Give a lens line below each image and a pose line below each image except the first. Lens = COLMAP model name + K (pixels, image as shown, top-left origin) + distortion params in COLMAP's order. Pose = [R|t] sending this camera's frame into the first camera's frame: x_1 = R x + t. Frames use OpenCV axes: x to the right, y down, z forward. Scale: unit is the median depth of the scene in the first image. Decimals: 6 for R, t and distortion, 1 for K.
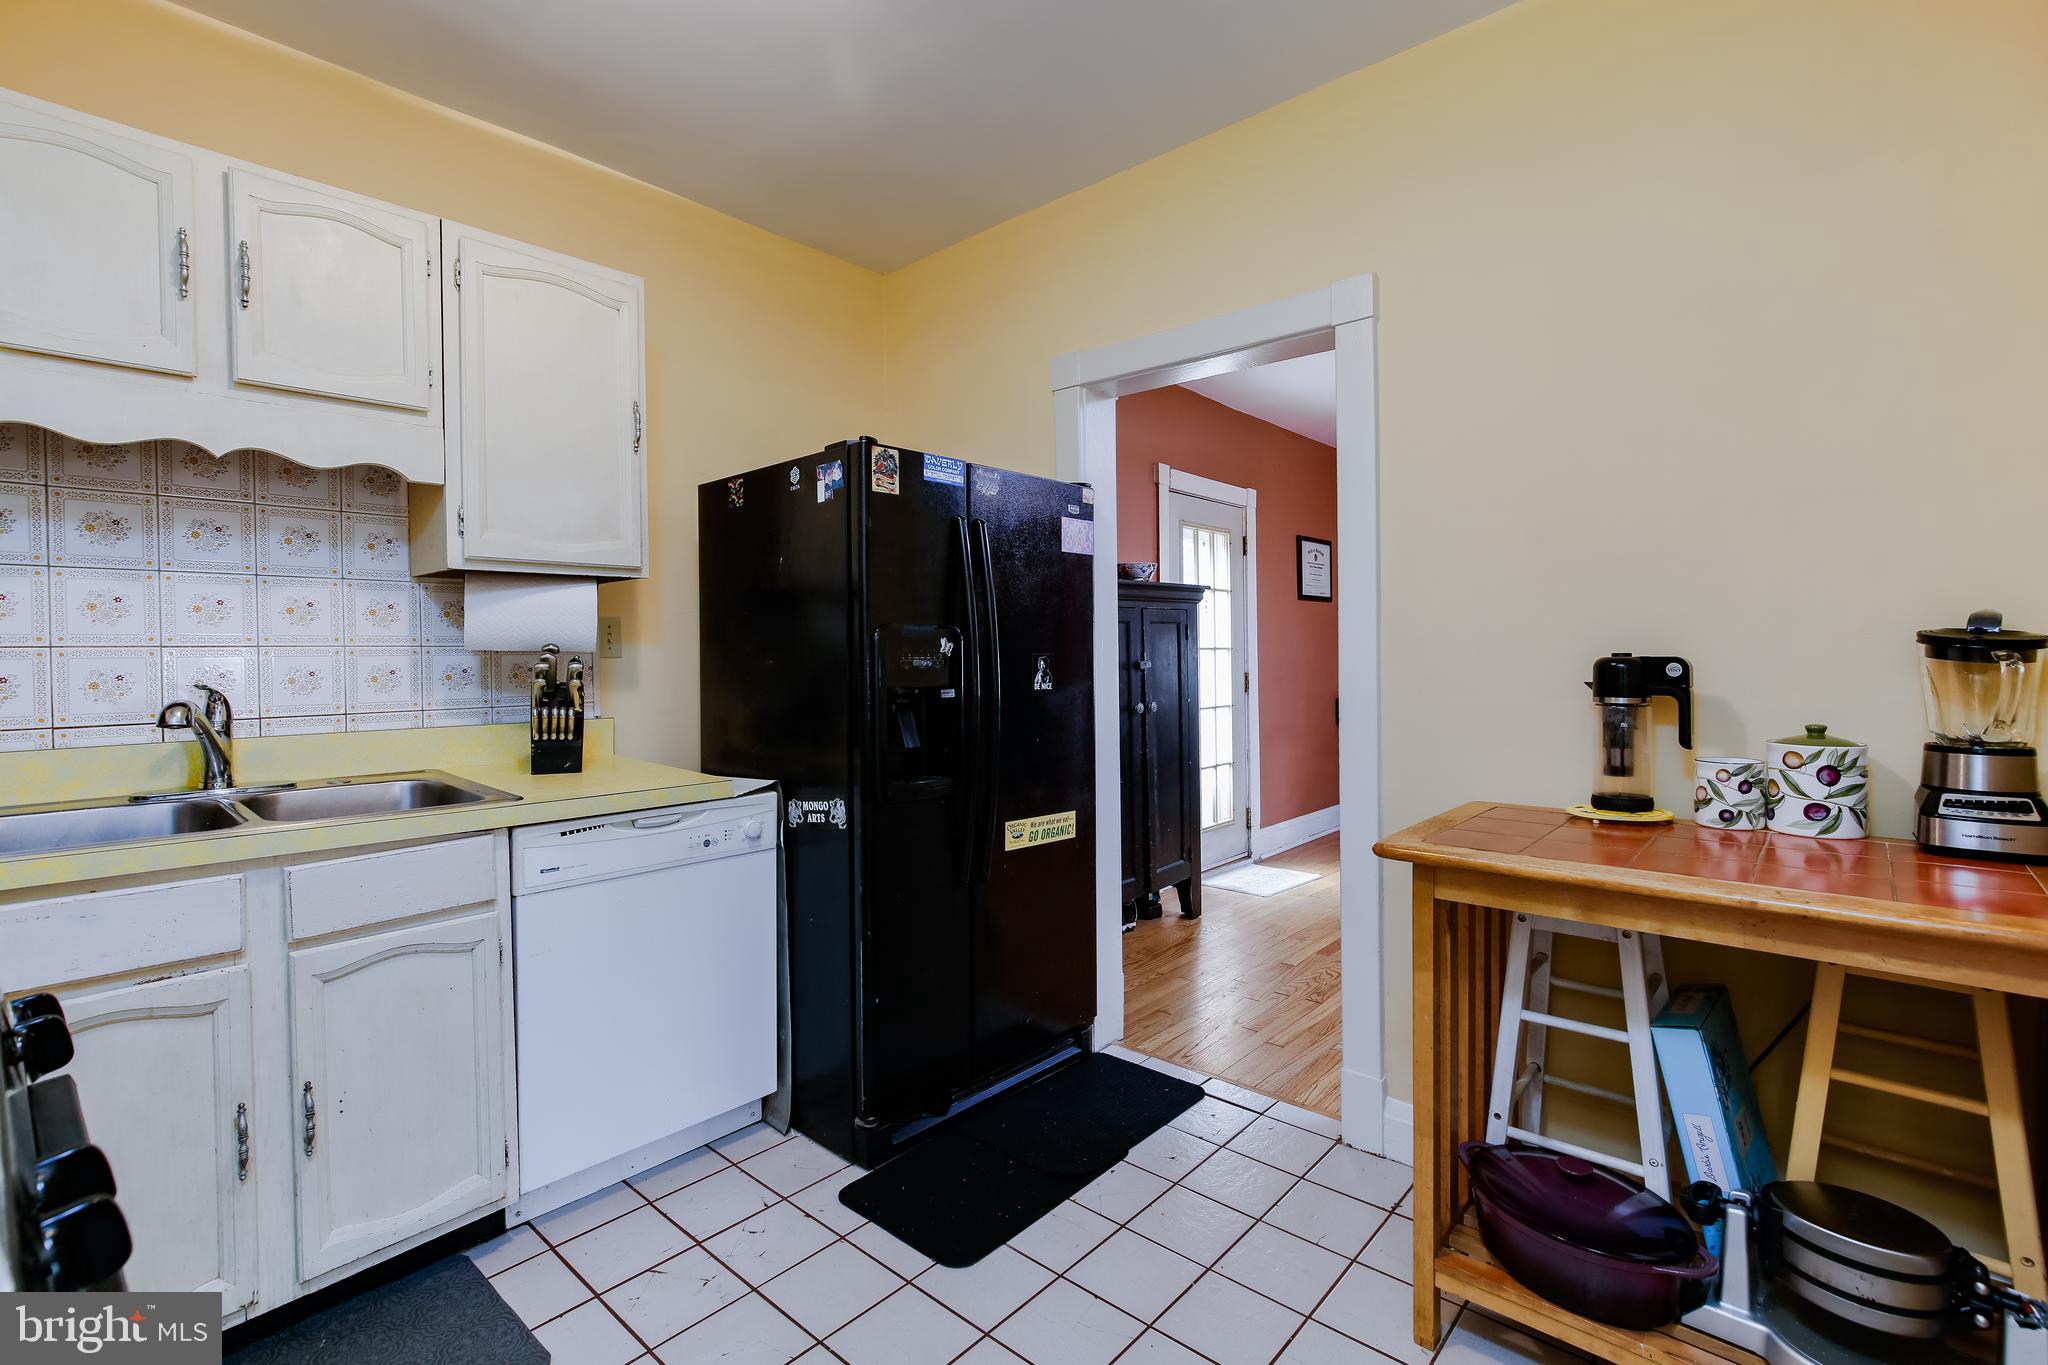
lens RADIAL K [[926.4, 0, 1031.3], [0, 926.4, 665.5], [0, 0, 1]] dist [-0.015403, 0.005119]
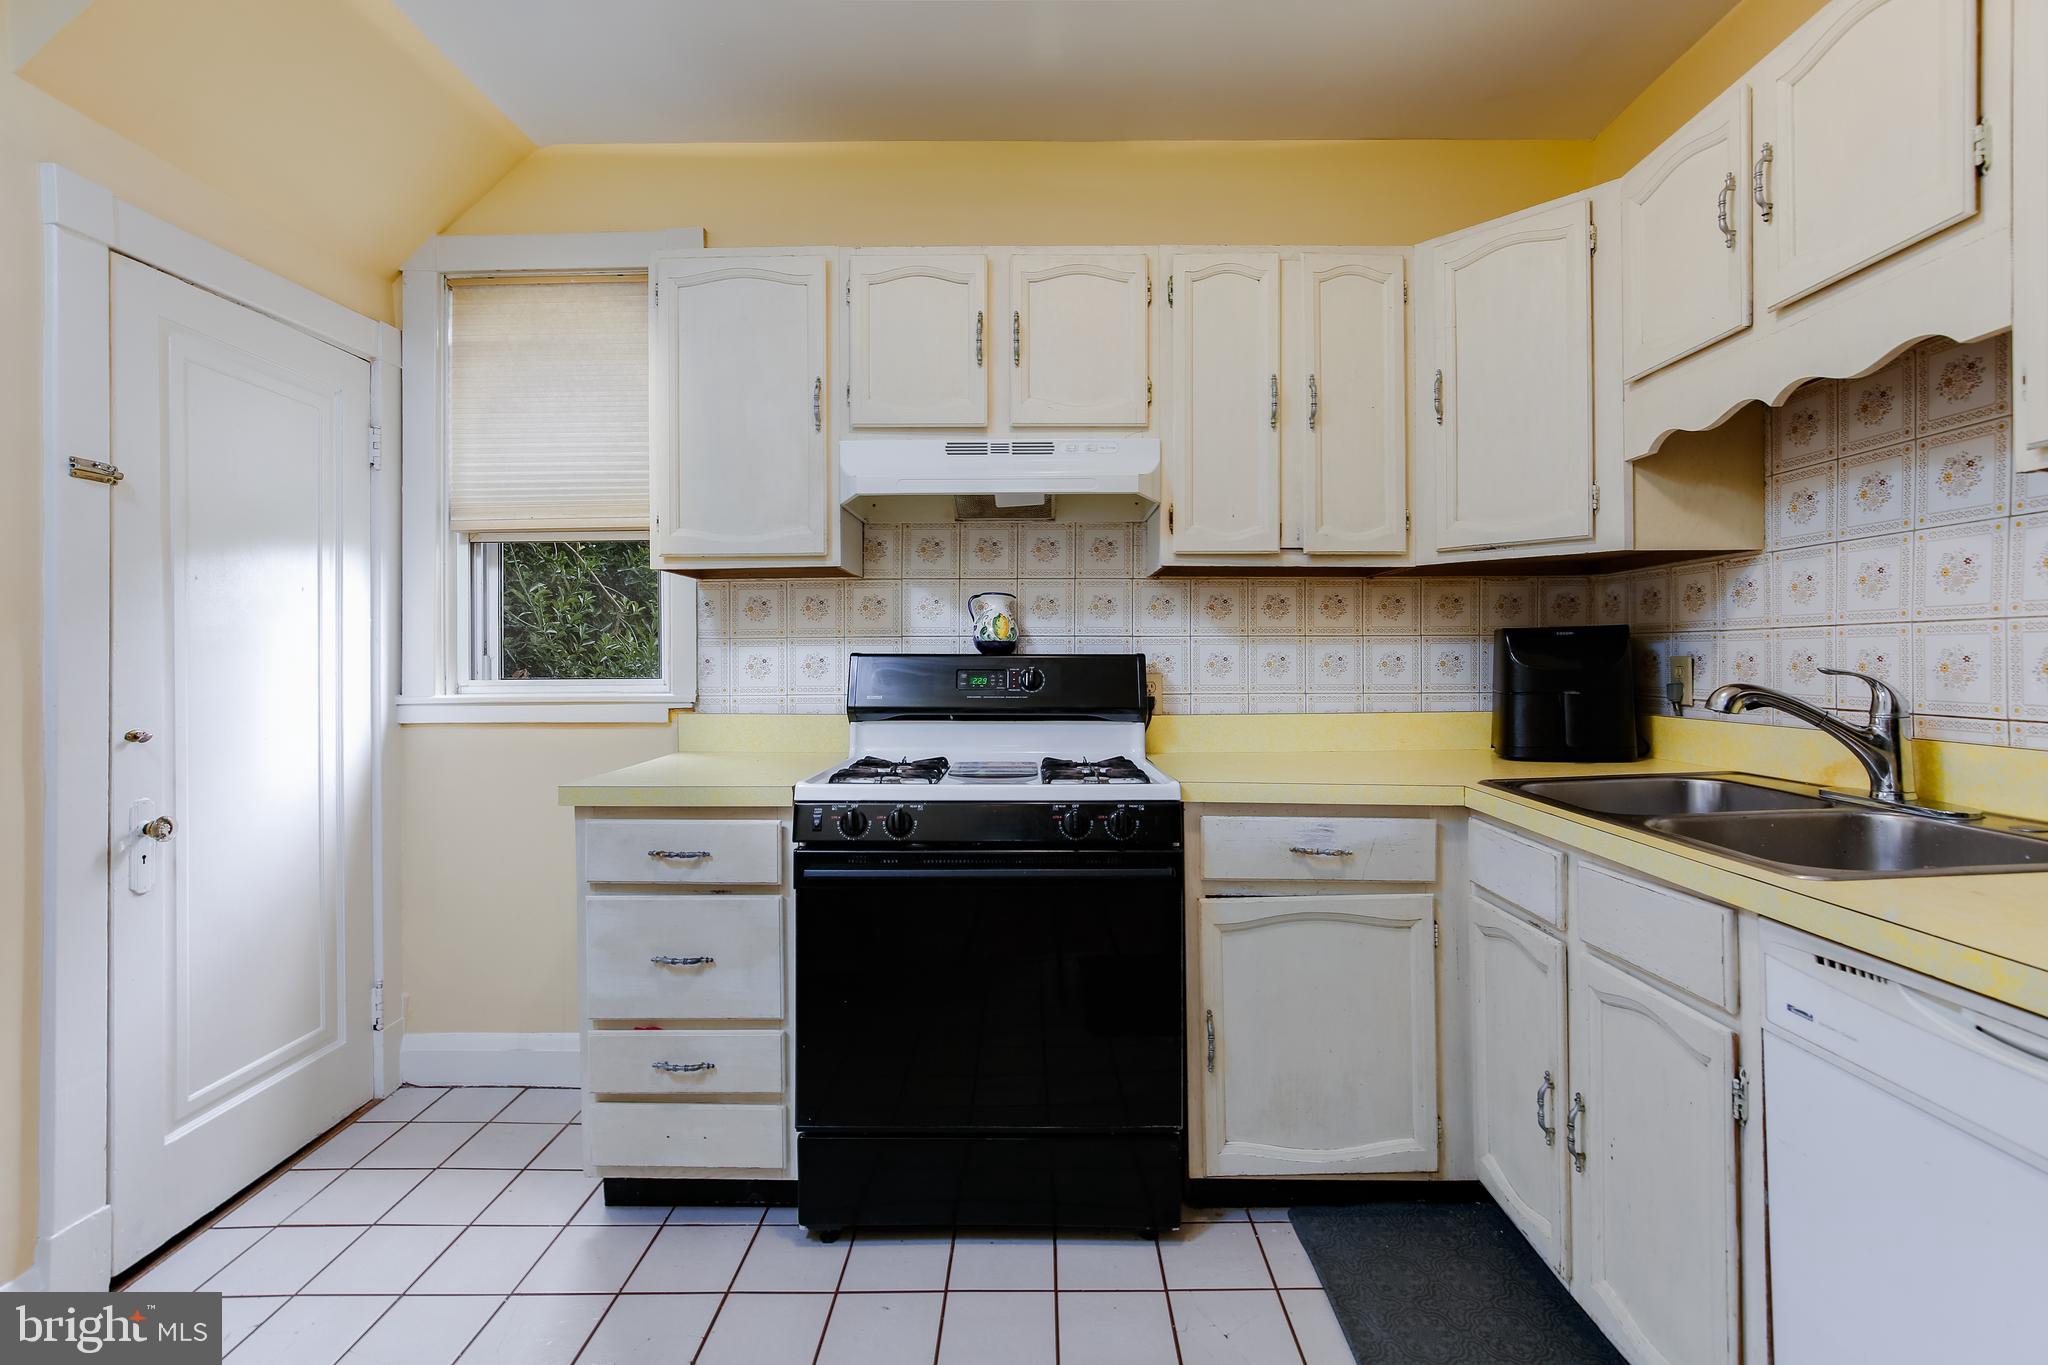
lens RADIAL K [[926.4, 0, 1031.3], [0, 926.4, 665.5], [0, 0, 1]] dist [-0.015403, 0.005119]
pose [[-0.755800, 0.024232, -0.654354, 0.176339], [0.010142, 0.999628, 0.025304, -0.009360], [0.654724, 0.012488, -0.755765, 0.979142]]
